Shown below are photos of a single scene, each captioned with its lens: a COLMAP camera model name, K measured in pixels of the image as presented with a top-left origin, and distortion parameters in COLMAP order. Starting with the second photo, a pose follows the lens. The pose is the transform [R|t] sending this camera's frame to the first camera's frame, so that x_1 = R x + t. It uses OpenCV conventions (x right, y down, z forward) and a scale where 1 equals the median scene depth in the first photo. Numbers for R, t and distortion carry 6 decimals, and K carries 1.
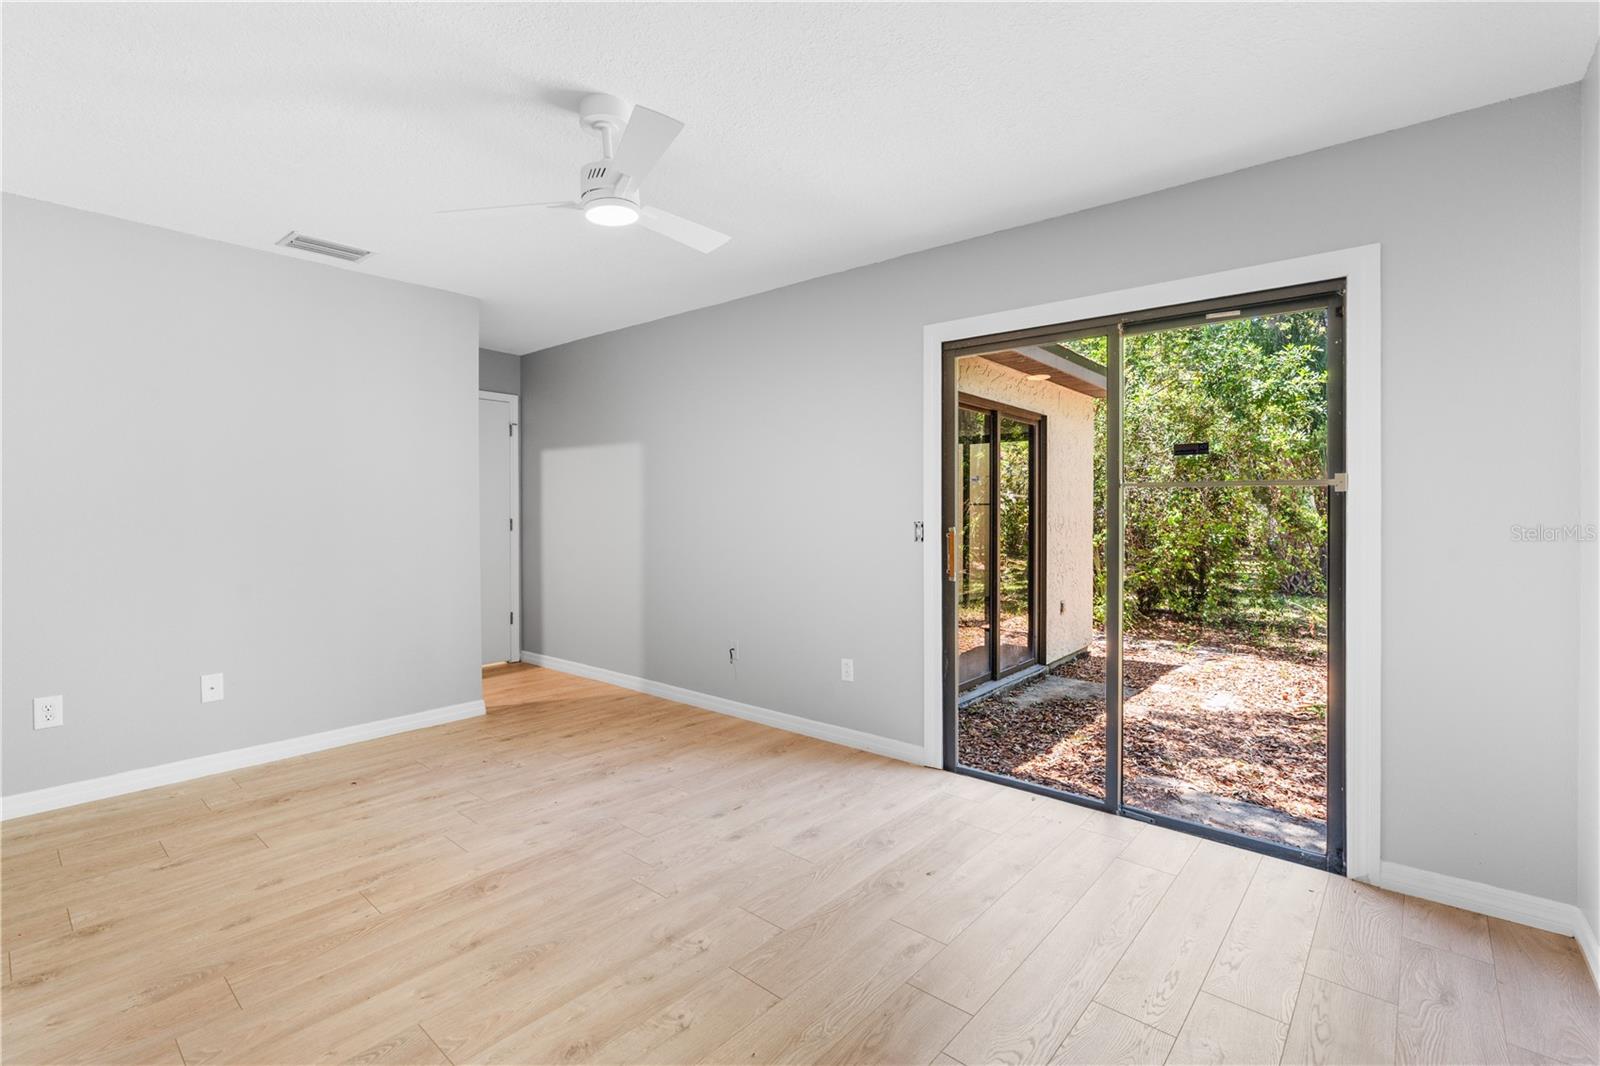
lens RADIAL K [[740.3, 0, 794.7], [0, 740.3, 507.9], [0, 0, 1]] dist [-0.010661, -0.000074]
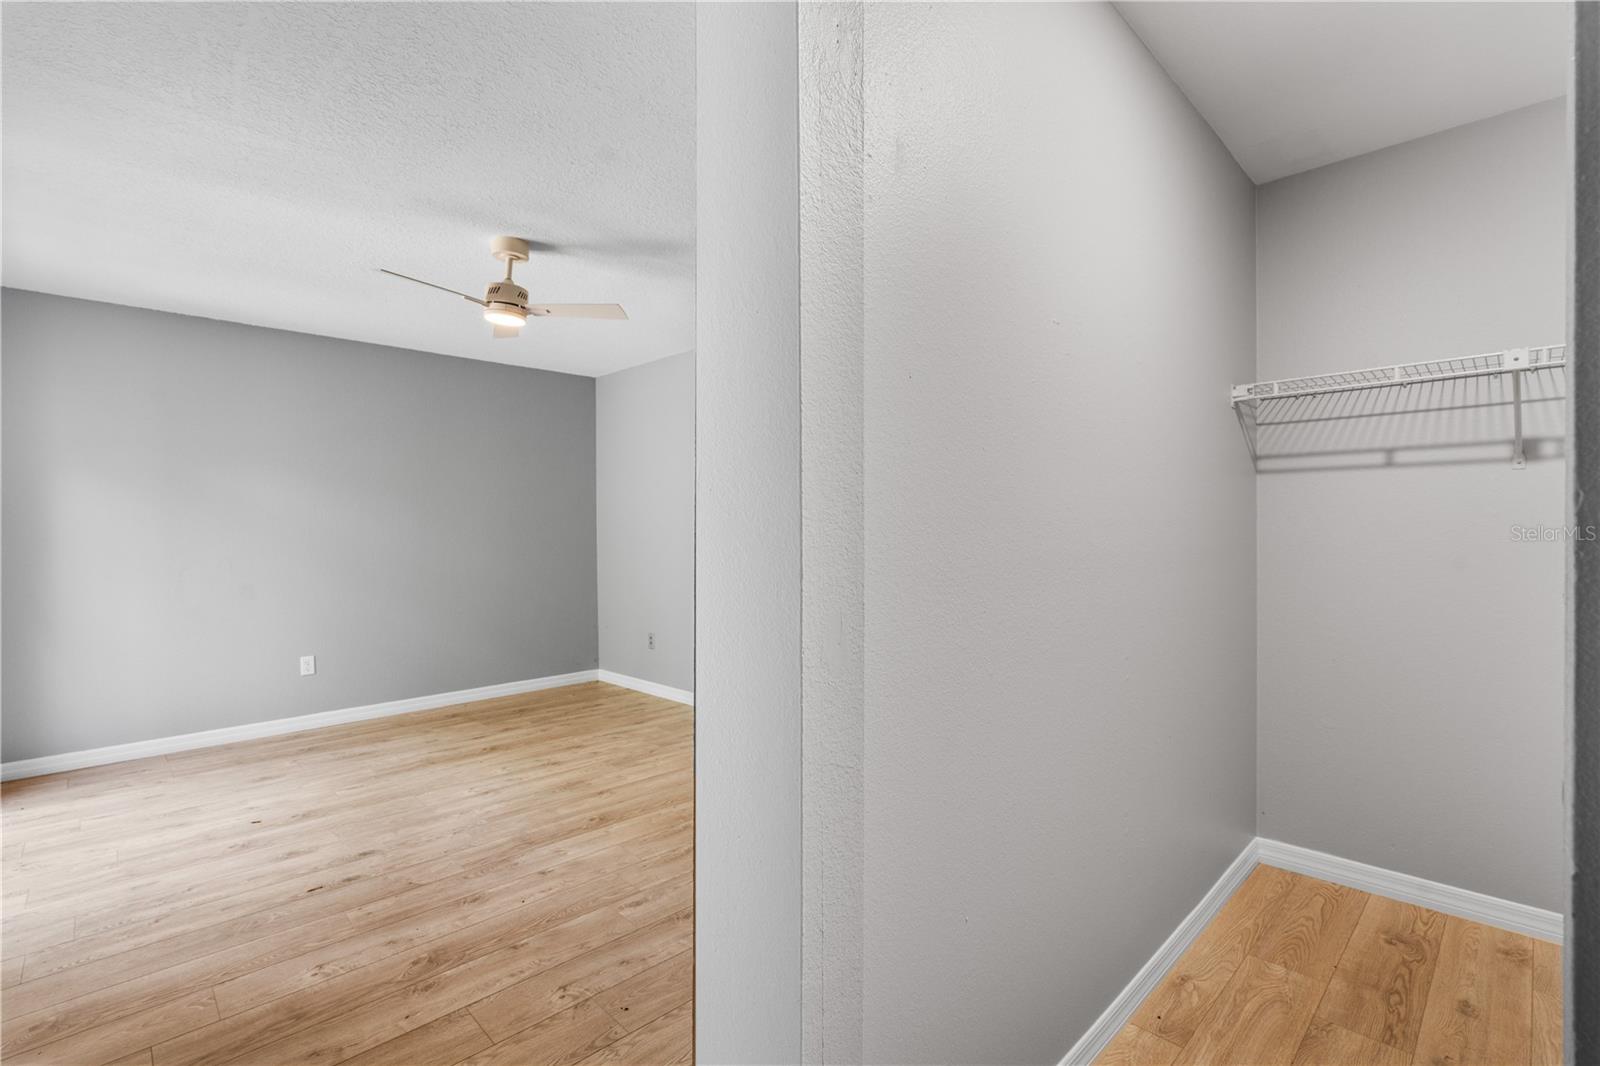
lens RADIAL K [[731.9, 0, 798.9], [0, 731.9, 545.3], [0, 0, 1]] dist [-0.003985, 0.000333]
pose [[-0.996807, 0.002261, 0.079822, -0.839584], [0.003630, 0.999849, 0.017007, 0.002830], [-0.079772, 0.017242, -0.996664, 2.155125]]
